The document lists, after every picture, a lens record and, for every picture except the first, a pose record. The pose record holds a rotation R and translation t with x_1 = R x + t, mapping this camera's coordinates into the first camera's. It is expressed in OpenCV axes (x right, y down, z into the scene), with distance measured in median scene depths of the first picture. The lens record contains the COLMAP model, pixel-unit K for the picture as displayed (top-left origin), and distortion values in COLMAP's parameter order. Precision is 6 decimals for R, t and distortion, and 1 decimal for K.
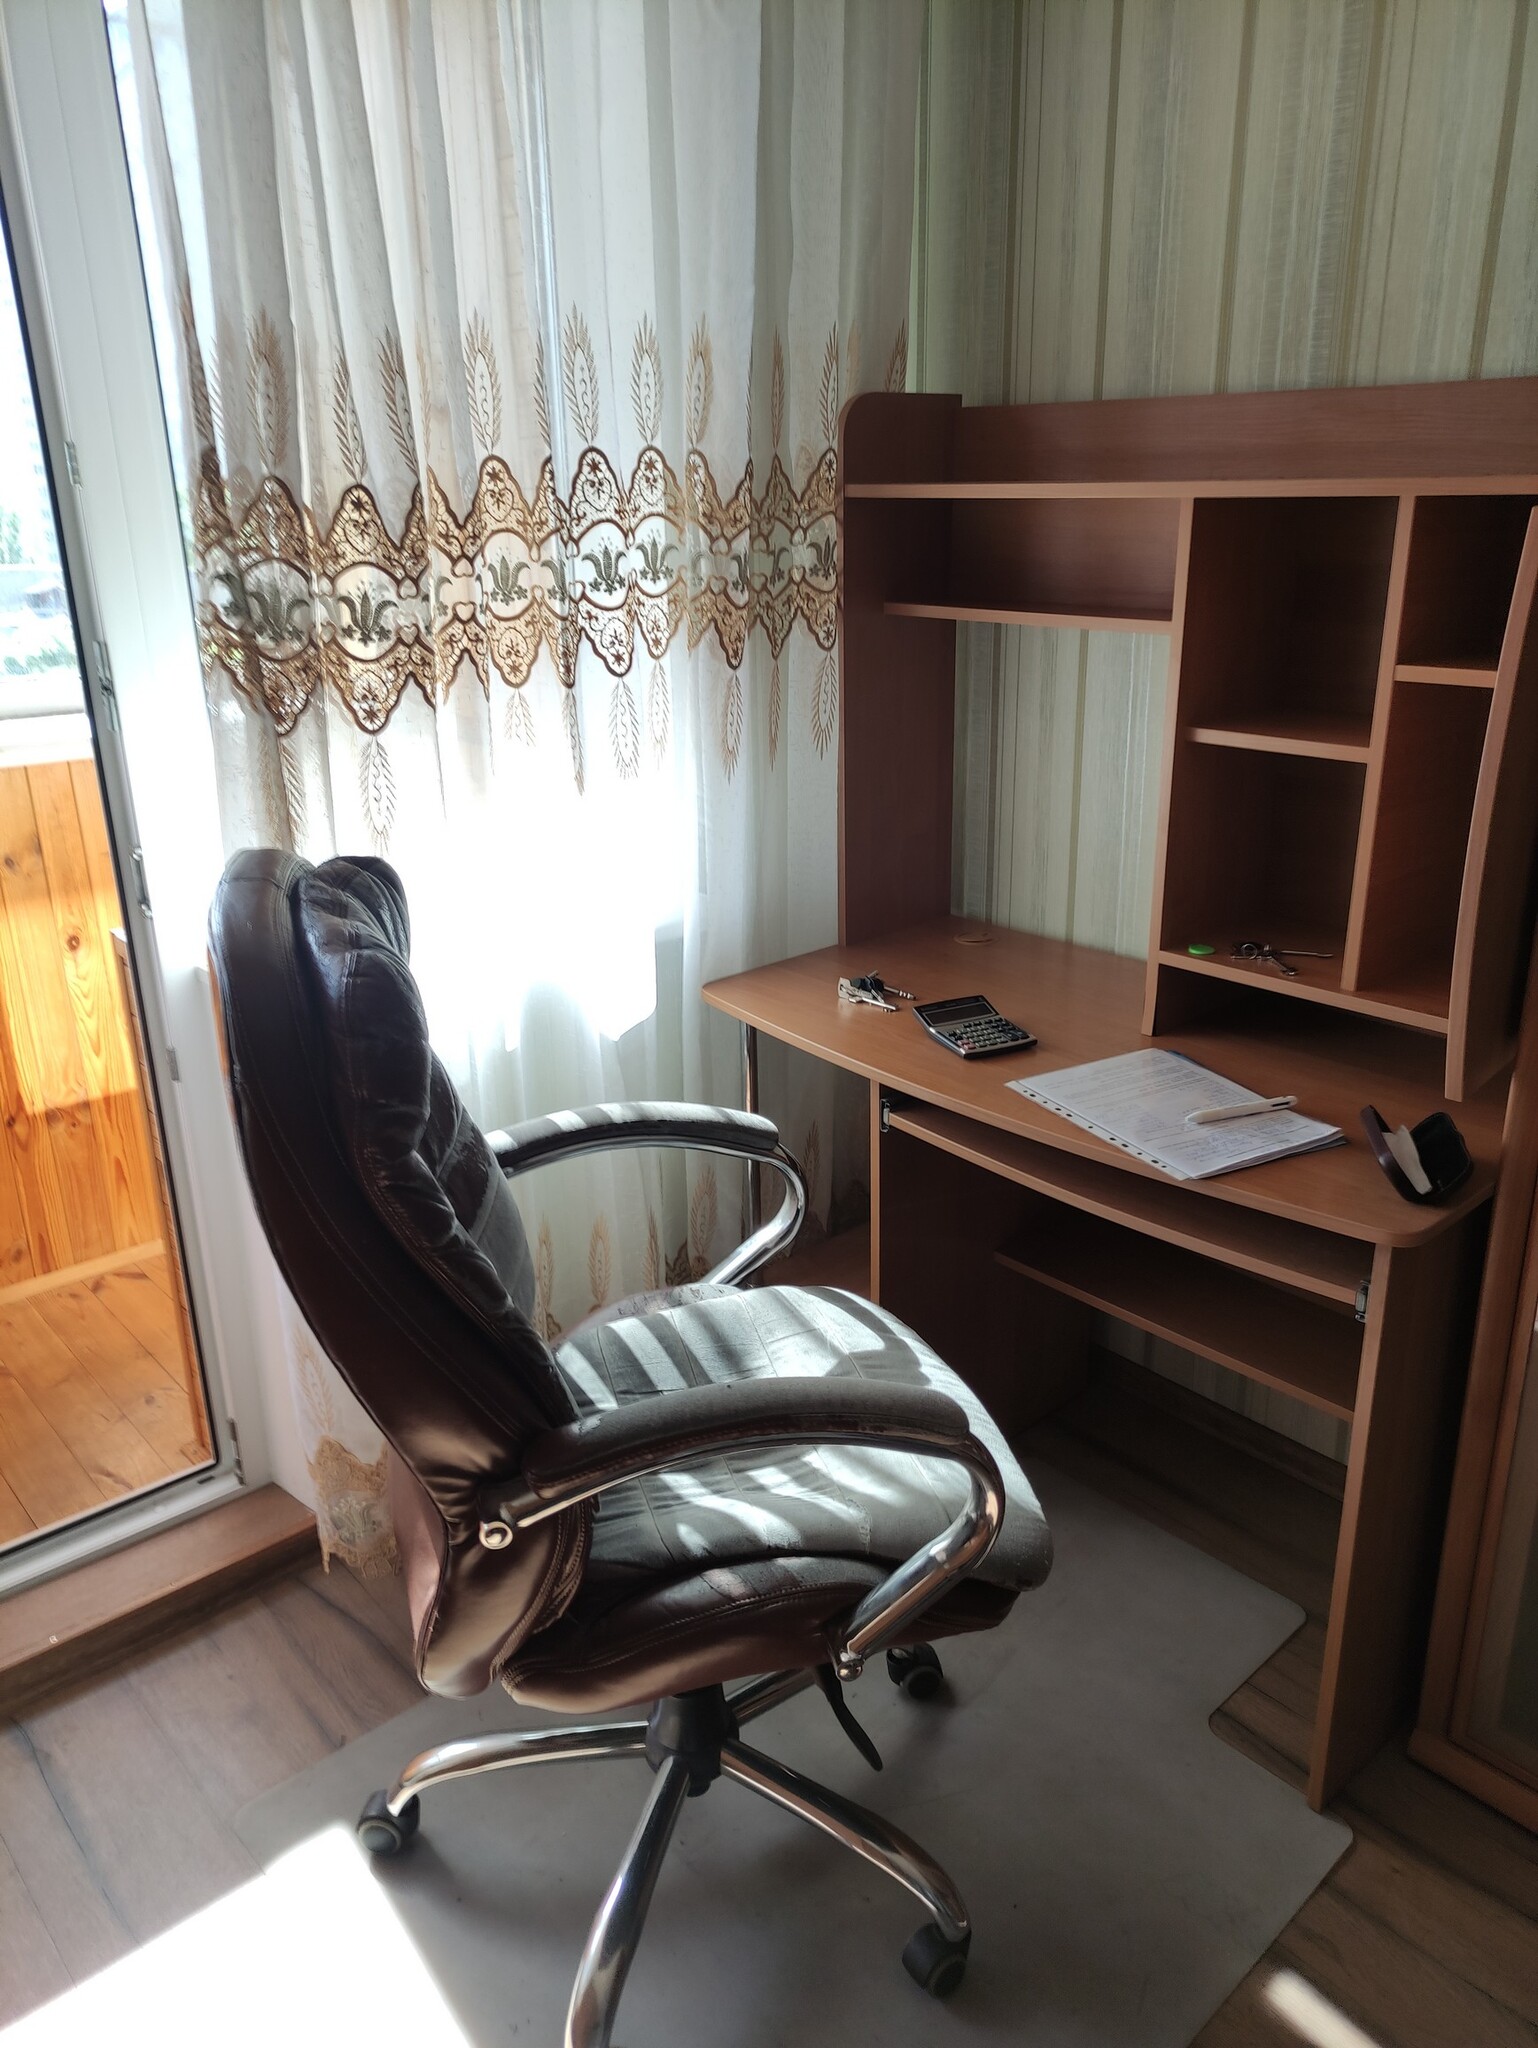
lens RADIAL K [[1522.1, 0, 769.0], [0, 1522.1, 1024.0], [0, 0, 1]] dist [0.075050, -0.067572]
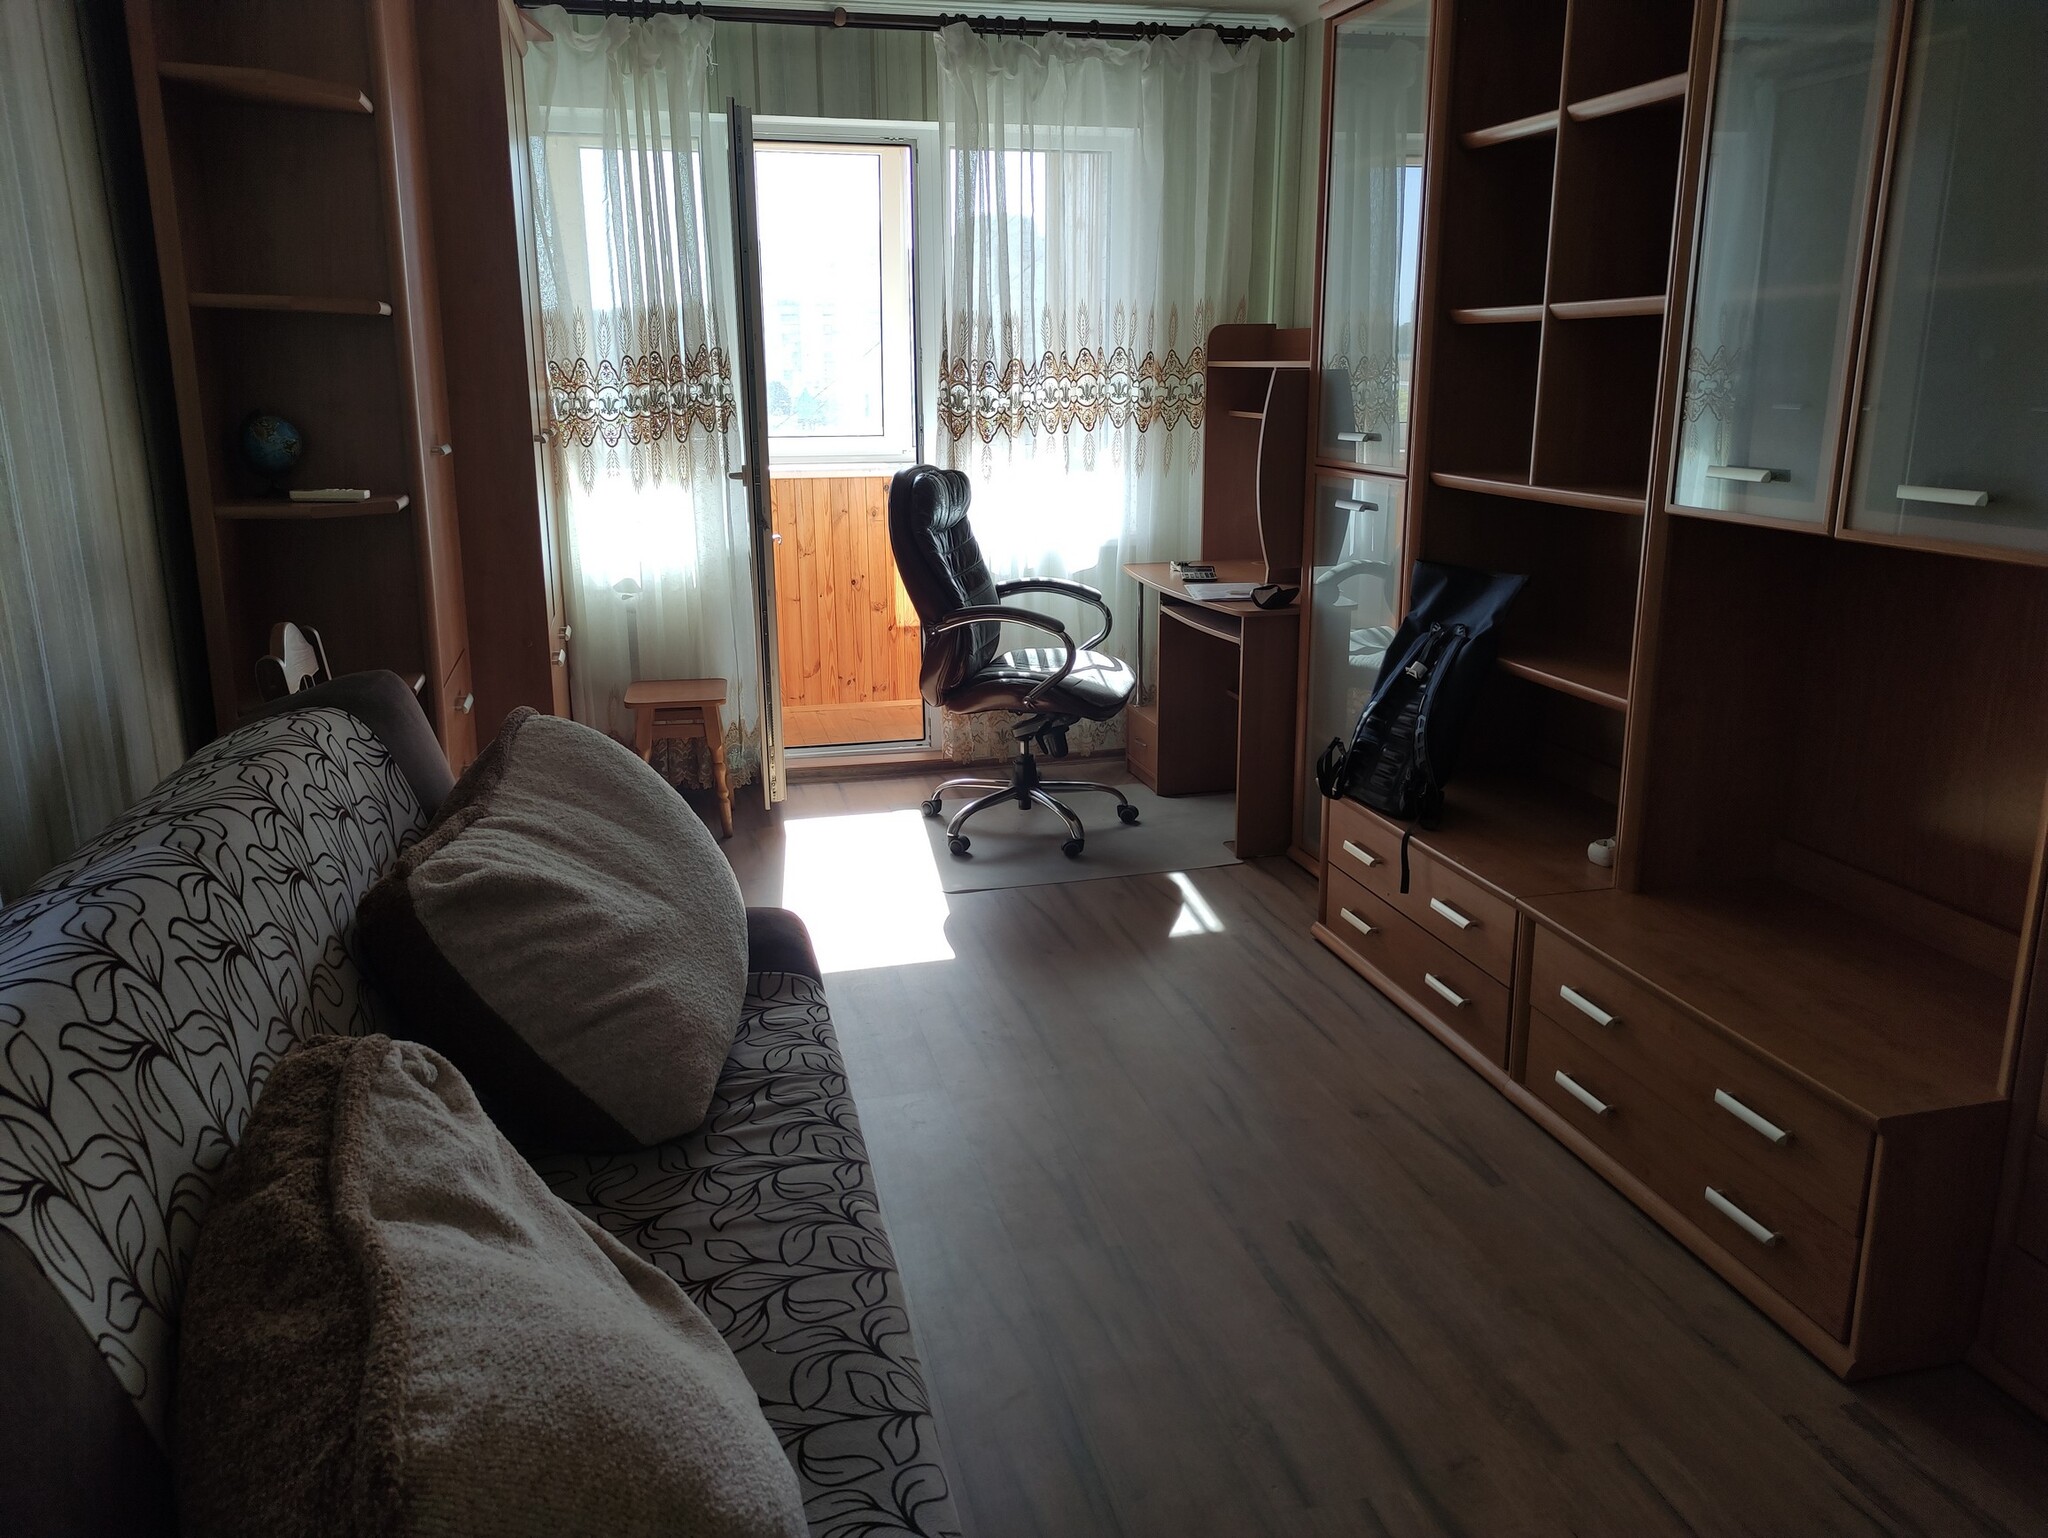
lens RADIAL K [[1522.1, 0, 1017.5], [0, 1522.1, 757.0], [0, 0, 1]] dist [0.075050, -0.067572]
pose [[0.882847, 0.126190, -0.452391, 1.087714], [-0.163494, 0.985556, -0.044148, 0.476355], [0.440286, 0.112939, 0.890726, -1.377380]]
